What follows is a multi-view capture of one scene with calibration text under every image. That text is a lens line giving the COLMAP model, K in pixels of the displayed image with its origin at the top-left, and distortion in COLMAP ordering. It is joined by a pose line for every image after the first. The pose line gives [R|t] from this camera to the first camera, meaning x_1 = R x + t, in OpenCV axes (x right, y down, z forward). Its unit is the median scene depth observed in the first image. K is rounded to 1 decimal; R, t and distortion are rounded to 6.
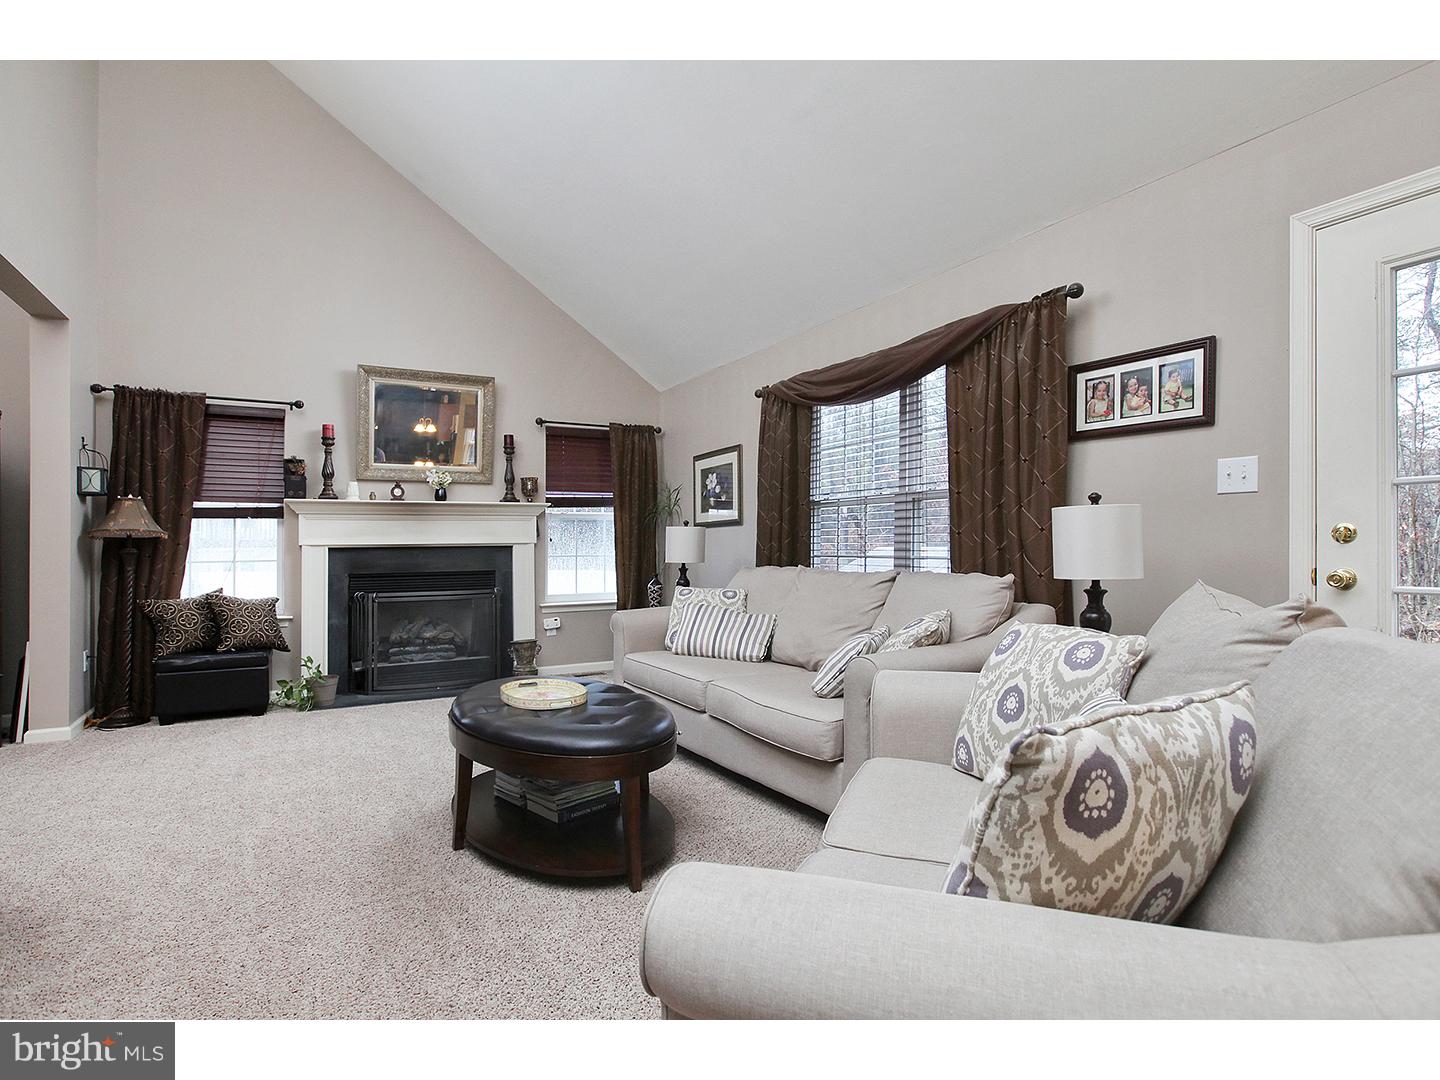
lens RADIAL K [[736.2, 0, 717.2], [0, 736.2, 544.1], [0, 0, 1]] dist [0.001186, 0.000415]
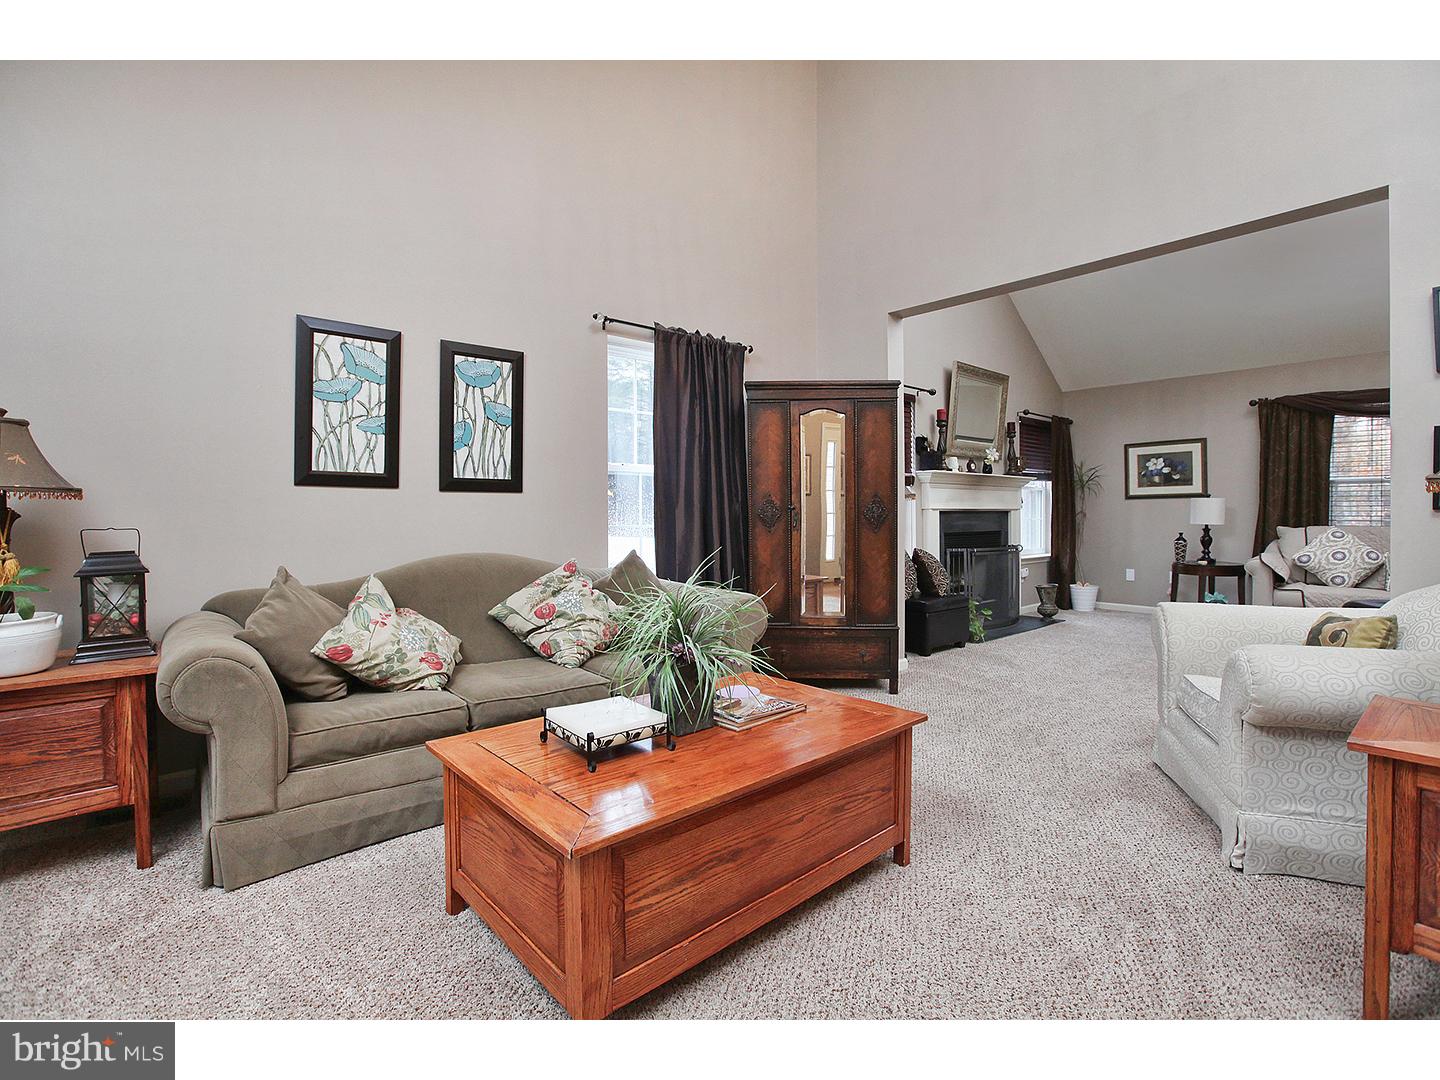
lens RADIAL K [[660.1, 0, 722.1], [0, 660.1, 526.5], [0, 0, 1]] dist [-0.003539, -0.000253]
pose [[0.971298, 0.004289, 0.237825, -1.102579], [-0.009583, 0.999731, 0.021109, 0.010892], [-0.237671, -0.022782, 0.971079, 0.024518]]
